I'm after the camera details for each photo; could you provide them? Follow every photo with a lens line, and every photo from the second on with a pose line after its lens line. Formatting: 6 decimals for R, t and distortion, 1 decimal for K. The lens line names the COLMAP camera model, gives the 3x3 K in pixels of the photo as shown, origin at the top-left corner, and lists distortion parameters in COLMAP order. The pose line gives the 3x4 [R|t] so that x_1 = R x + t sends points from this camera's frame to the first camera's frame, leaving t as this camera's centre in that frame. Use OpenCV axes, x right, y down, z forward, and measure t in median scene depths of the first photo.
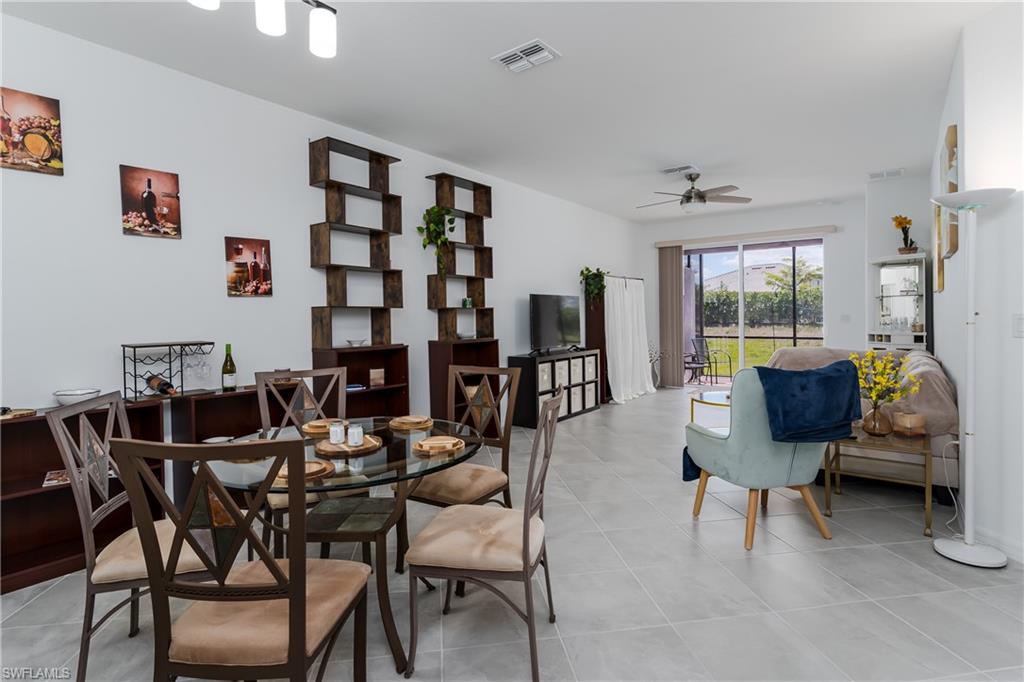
lens RADIAL K [[508.1, 0, 525.8], [0, 508.1, 323.5], [0, 0, 1]] dist [0.001670, 0.001636]
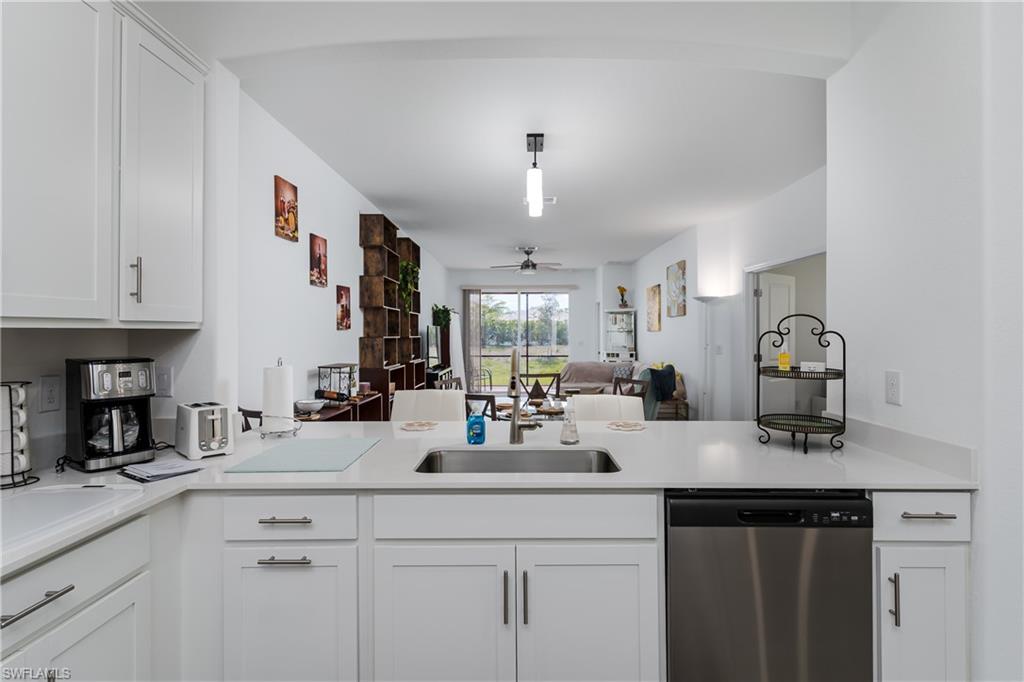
lens RADIAL K [[508.1, 0, 513.3], [0, 508.1, 336.4], [0, 0, 1]] dist [0.001670, 0.001636]
pose [[0.806983, 0.008324, 0.590516, -0.622220], [0.001190, 0.999876, -0.015720, -0.009146], [-0.590574, 0.013388, 0.806872, -0.216871]]
